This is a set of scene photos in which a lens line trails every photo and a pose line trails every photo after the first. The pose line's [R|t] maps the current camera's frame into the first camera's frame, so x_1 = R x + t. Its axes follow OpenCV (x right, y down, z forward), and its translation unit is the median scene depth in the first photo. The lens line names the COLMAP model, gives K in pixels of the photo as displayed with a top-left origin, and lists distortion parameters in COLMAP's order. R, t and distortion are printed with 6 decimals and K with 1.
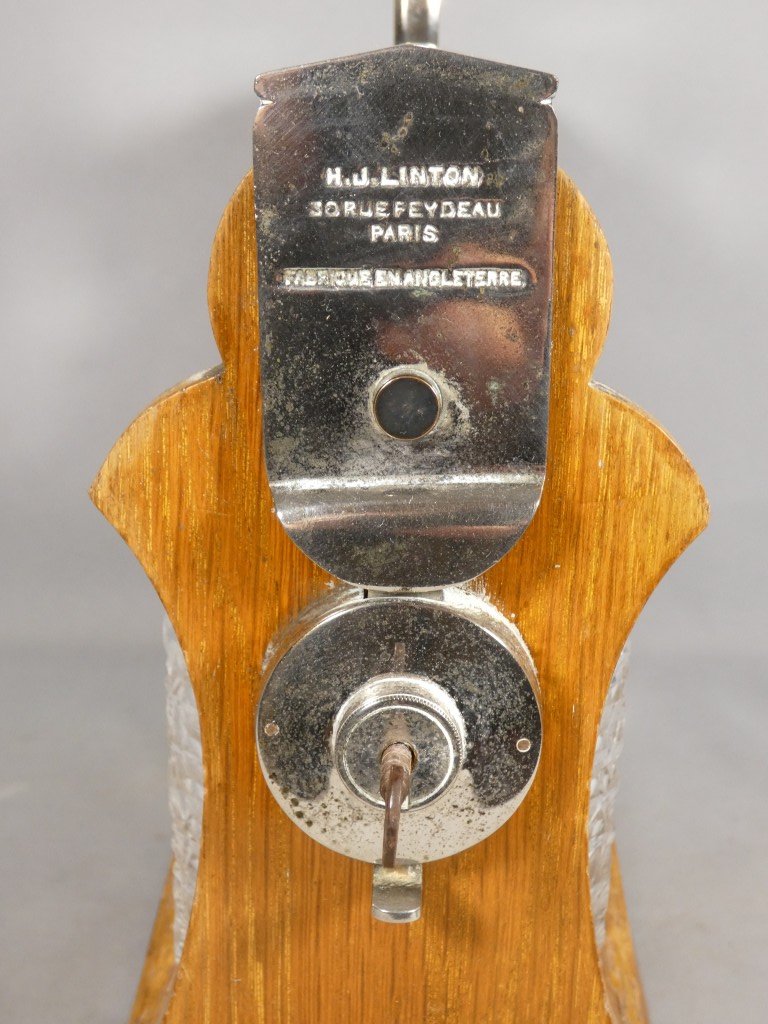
lens RADIAL K [[1644.8, 0, 384.0], [0, 1644.8, 512.0], [0, 0, 1]] dist [0.076738, -0.855056]
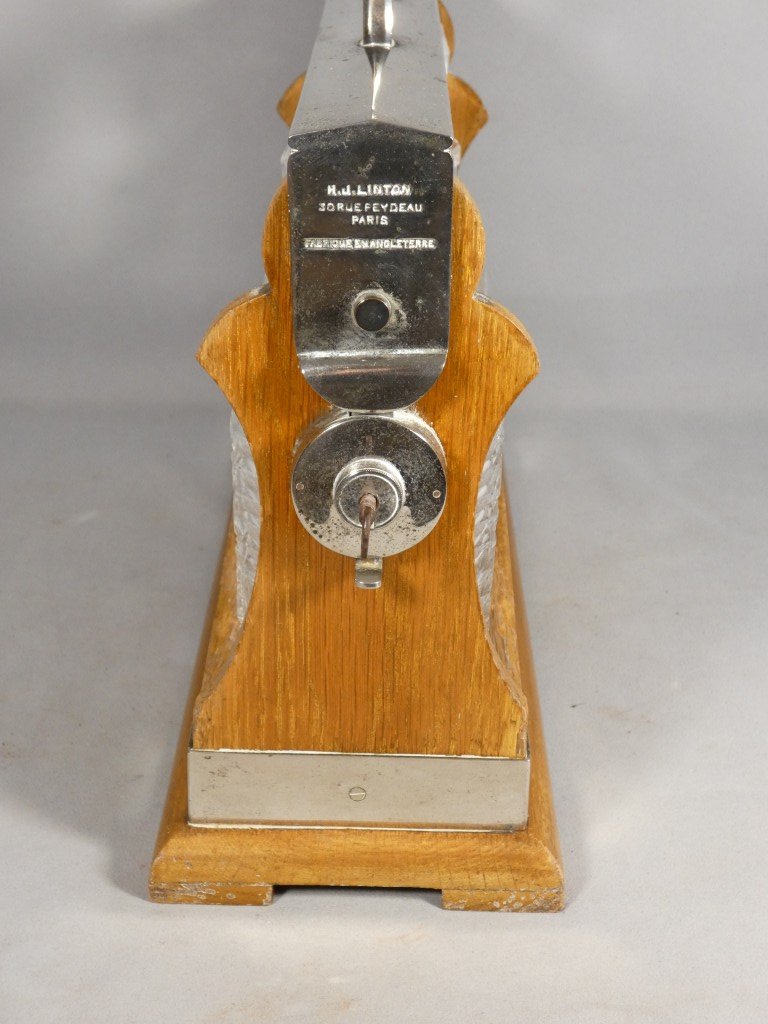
lens RADIAL K [[1644.8, 0, 384.0], [0, 1644.8, 512.0], [0, 0, 1]] dist [0.076738, -0.855056]
pose [[0.999840, -0.007430, 0.016290, -0.004434], [0.004558, 0.985475, 0.169759, -0.153323], [-0.017314, -0.169658, 0.985351, -0.826983]]
